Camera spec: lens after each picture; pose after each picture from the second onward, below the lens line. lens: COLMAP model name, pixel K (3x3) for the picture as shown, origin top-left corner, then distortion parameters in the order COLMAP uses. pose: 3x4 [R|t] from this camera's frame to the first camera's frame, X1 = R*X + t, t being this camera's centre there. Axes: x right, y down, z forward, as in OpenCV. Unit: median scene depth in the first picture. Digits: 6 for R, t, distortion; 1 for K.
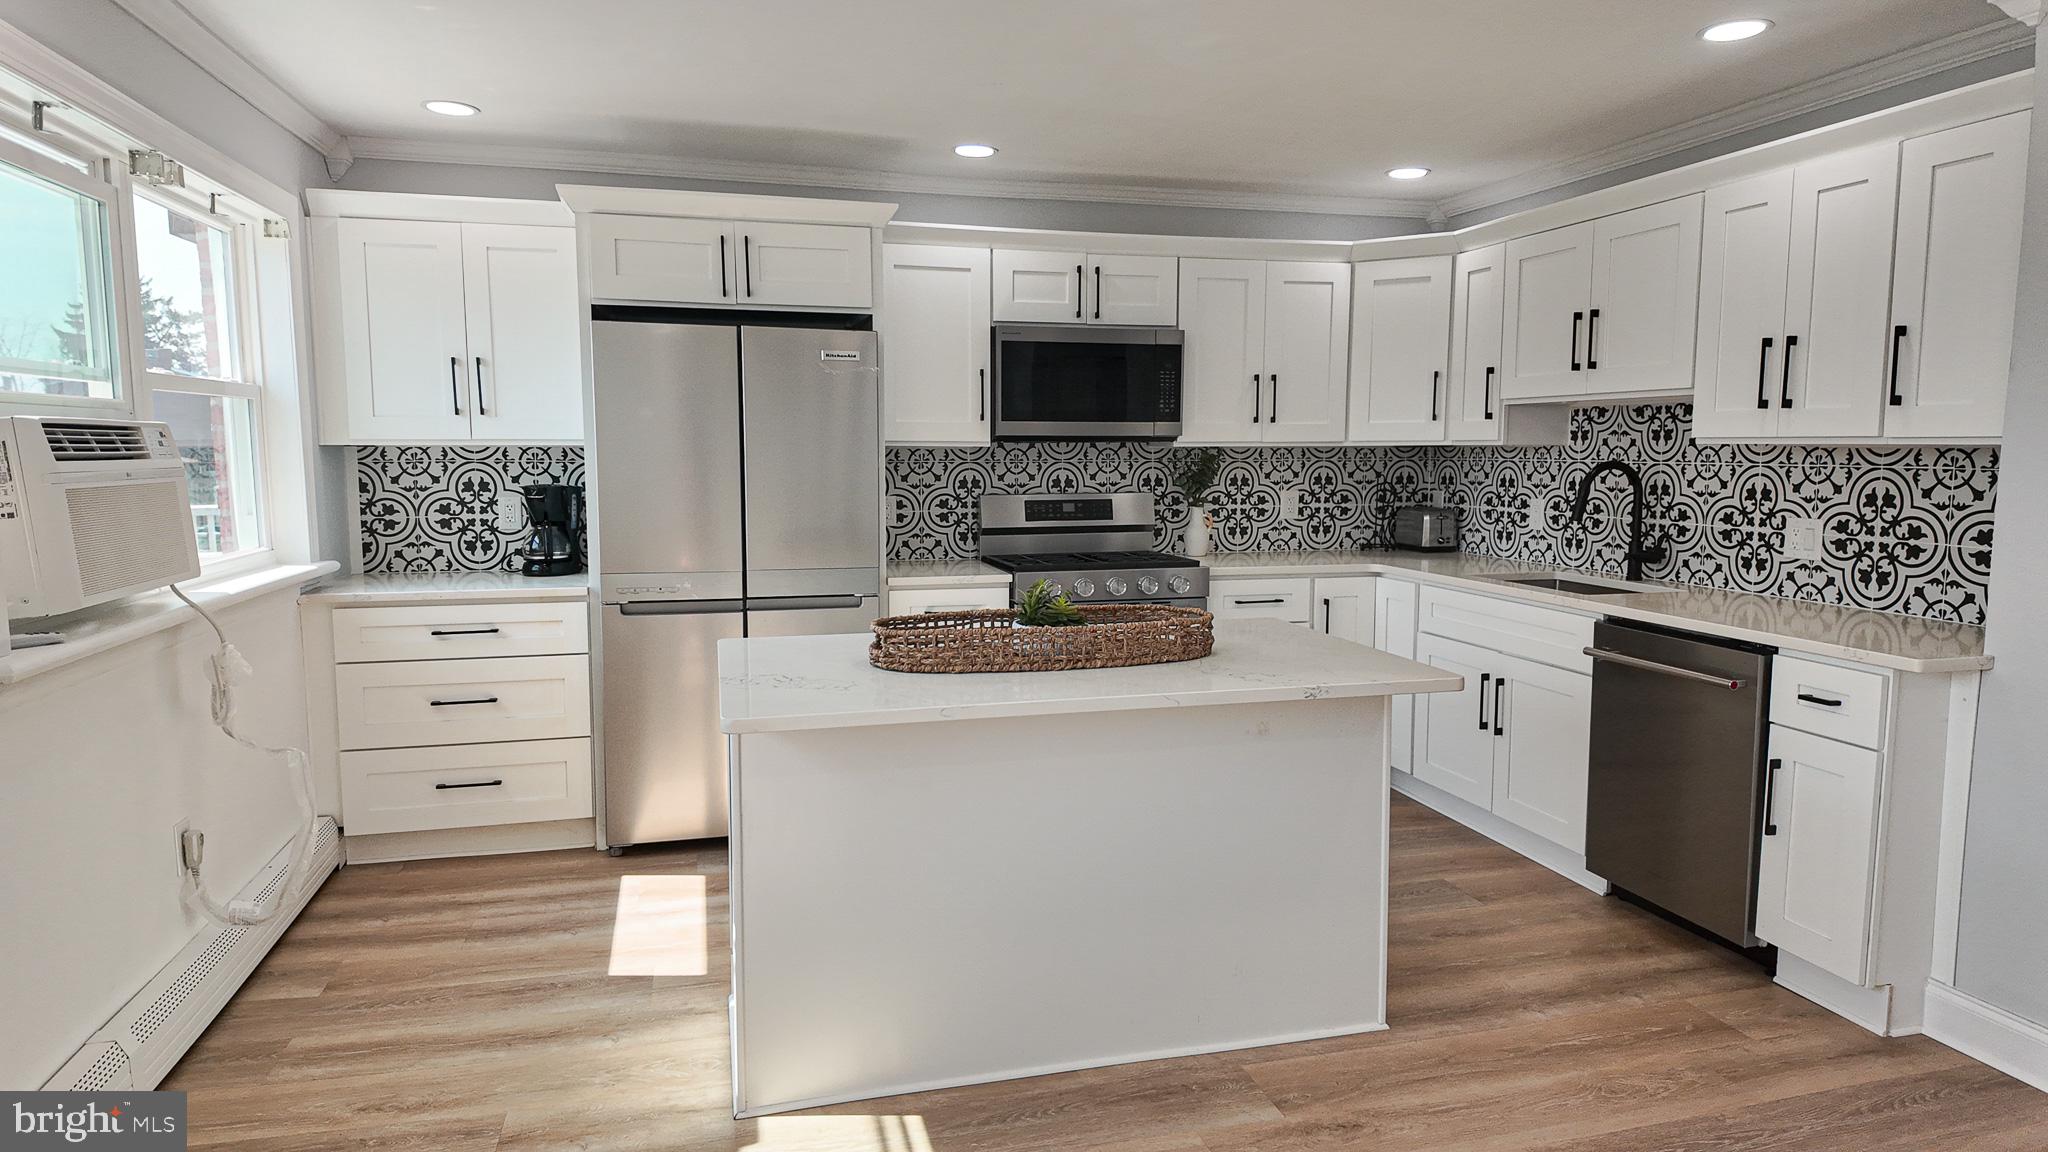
lens RADIAL K [[1219.8, 0, 1024.0], [0, 1219.8, 576.0], [0, 0, 1]] dist [0.138153, -0.152564]
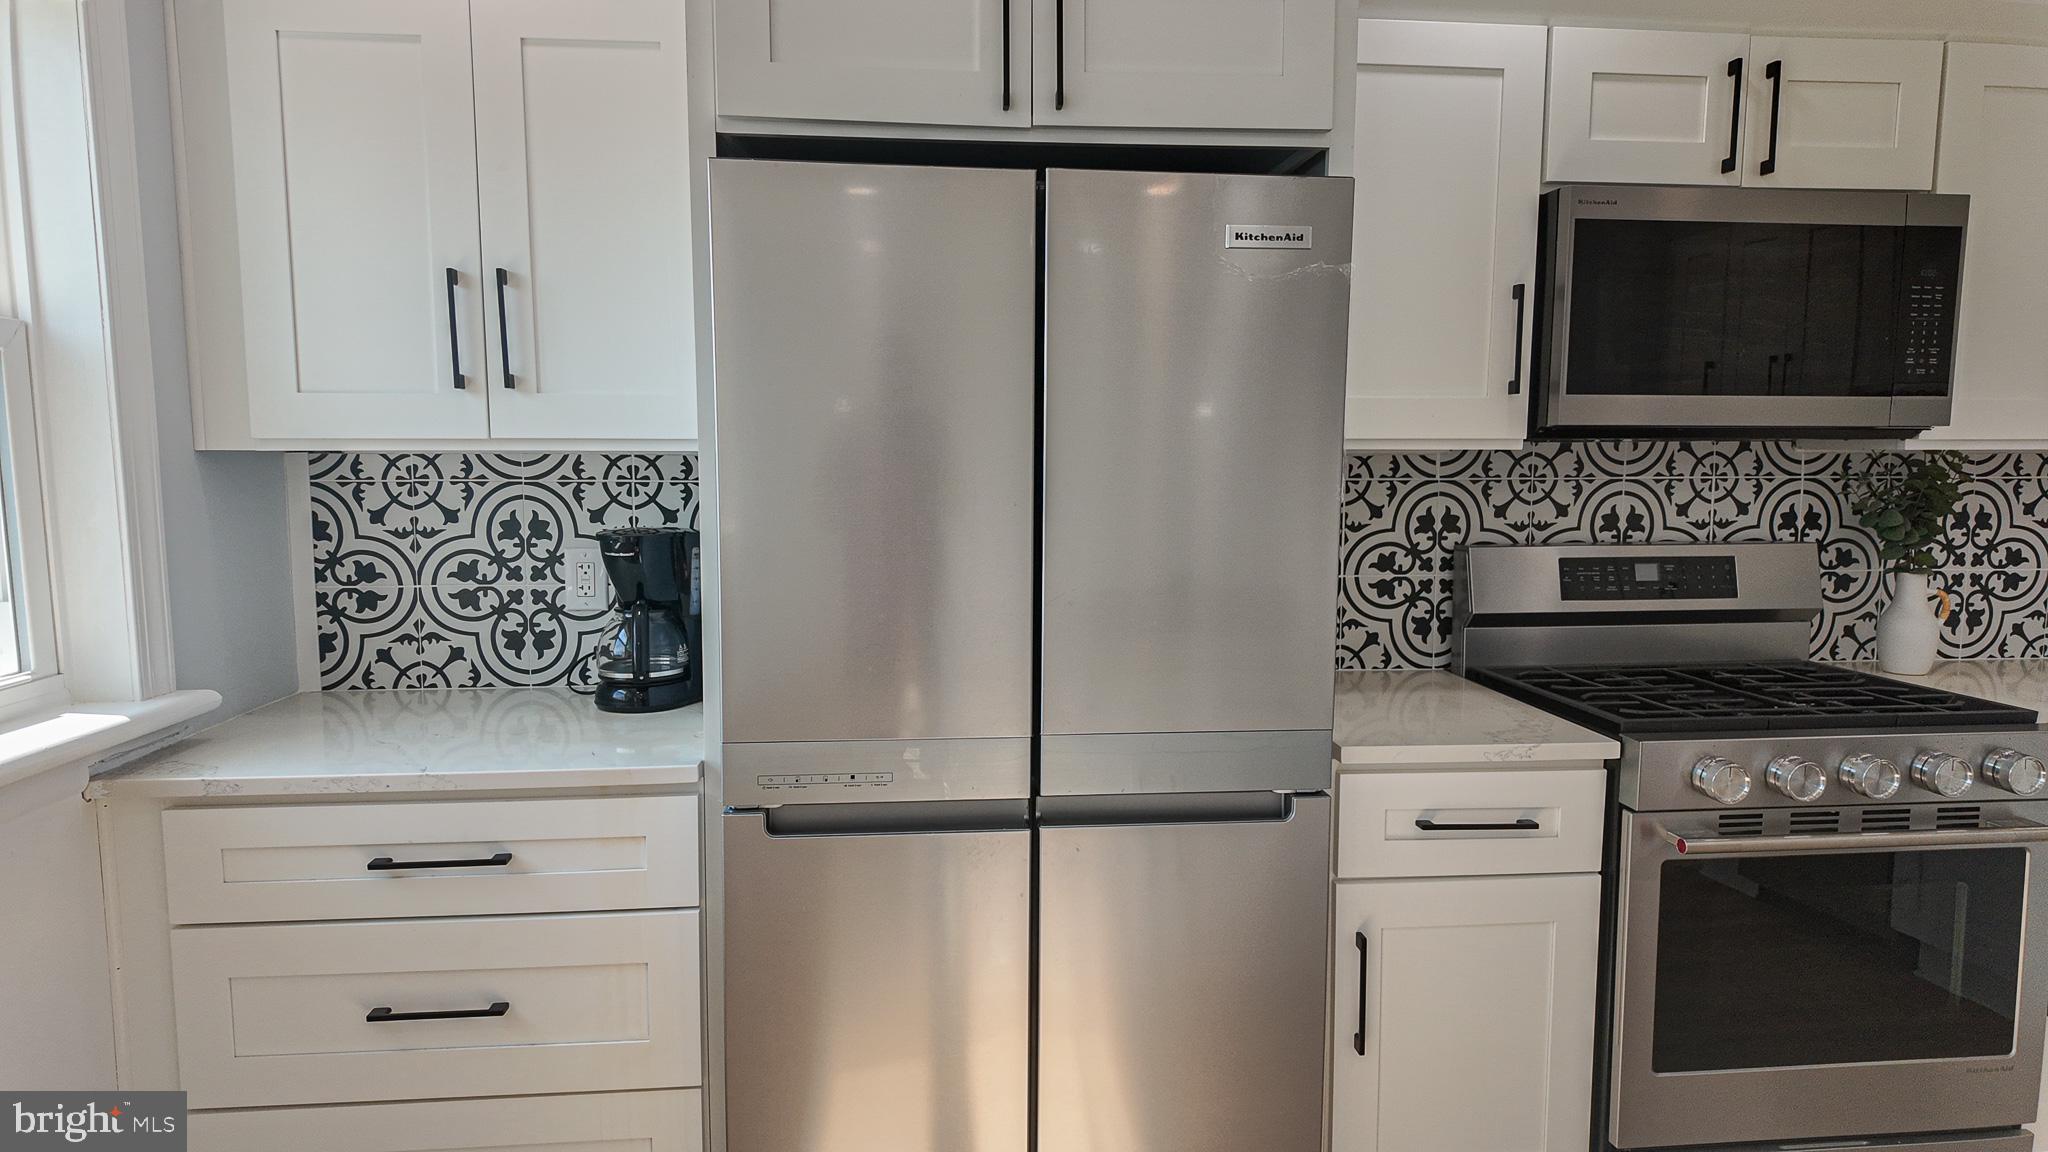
lens RADIAL K [[1219.8, 0, 1024.0], [0, 1219.8, 576.0], [0, 0, 1]] dist [0.138153, -0.152564]
pose [[0.987278, 0.017918, -0.157994, -0.148297], [-0.018480, 0.999827, -0.002089, -0.054816], [0.157929, 0.004982, 0.987438, 0.515660]]
